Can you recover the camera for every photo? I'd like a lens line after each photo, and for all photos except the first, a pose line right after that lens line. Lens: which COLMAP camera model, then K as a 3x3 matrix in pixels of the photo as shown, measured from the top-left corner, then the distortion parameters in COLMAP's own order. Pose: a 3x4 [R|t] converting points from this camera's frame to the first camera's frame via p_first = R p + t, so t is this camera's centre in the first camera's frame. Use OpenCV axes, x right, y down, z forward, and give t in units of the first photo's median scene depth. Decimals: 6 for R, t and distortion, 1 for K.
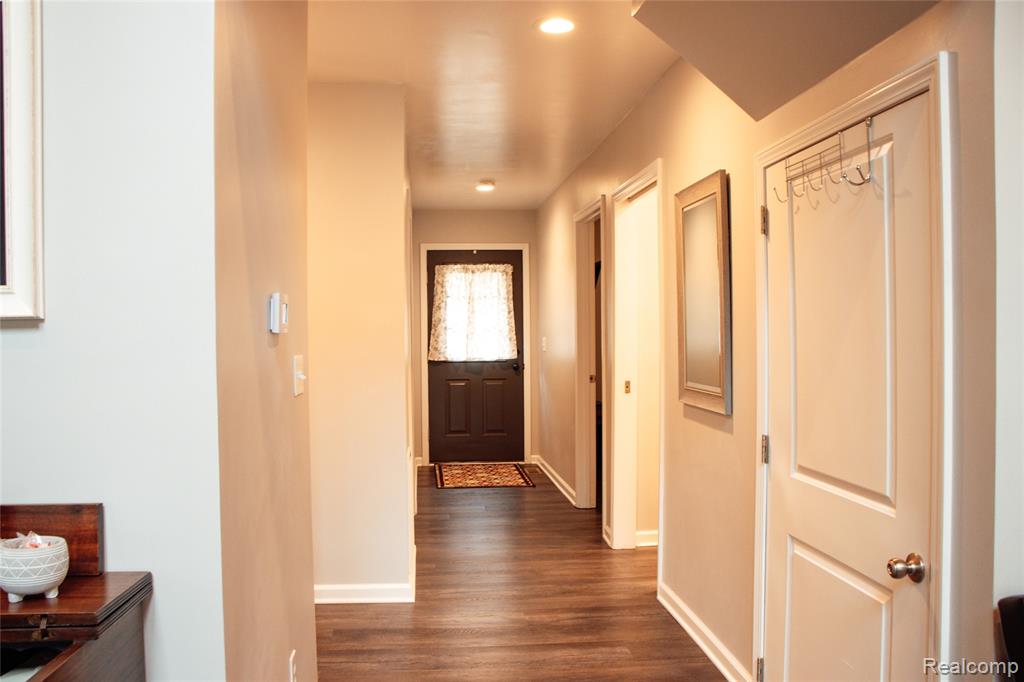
lens RADIAL K [[841.2, 0, 493.8], [0, 841.2, 342.2], [0, 0, 1]] dist [-0.173028, 0.178283]
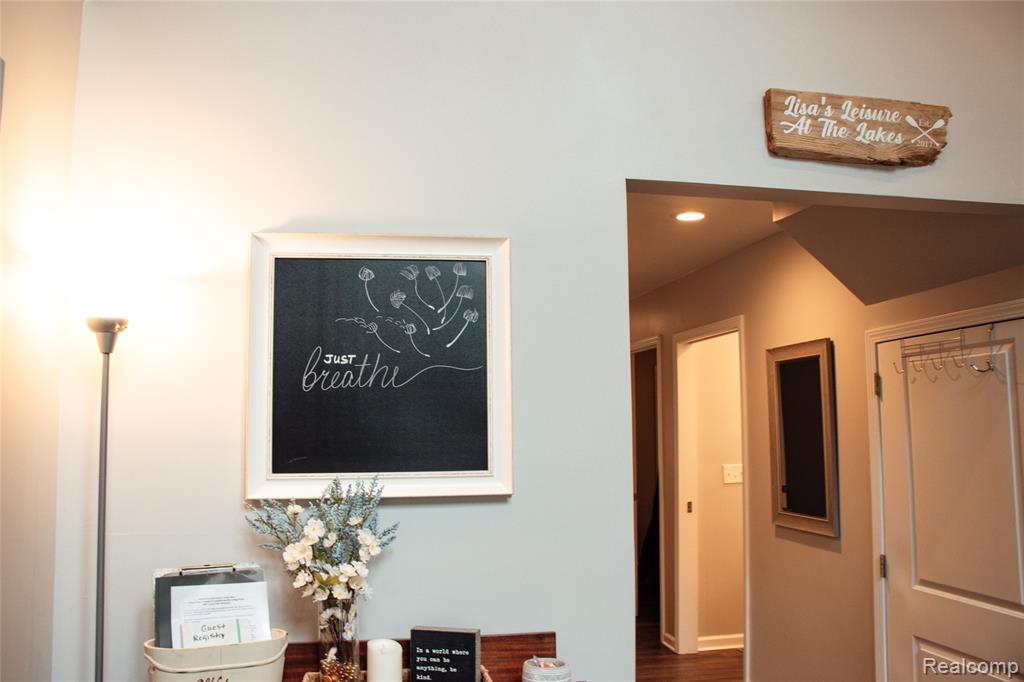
lens RADIAL K [[855.2, 0, 496.7], [0, 855.2, 342.1], [0, 0, 1]] dist [-0.180484, 0.165275]
pose [[0.995497, 0.013616, 0.093809, -0.379506], [-0.002537, 0.993102, -0.117222, -0.060883], [-0.094758, 0.116456, 0.988665, -0.219639]]
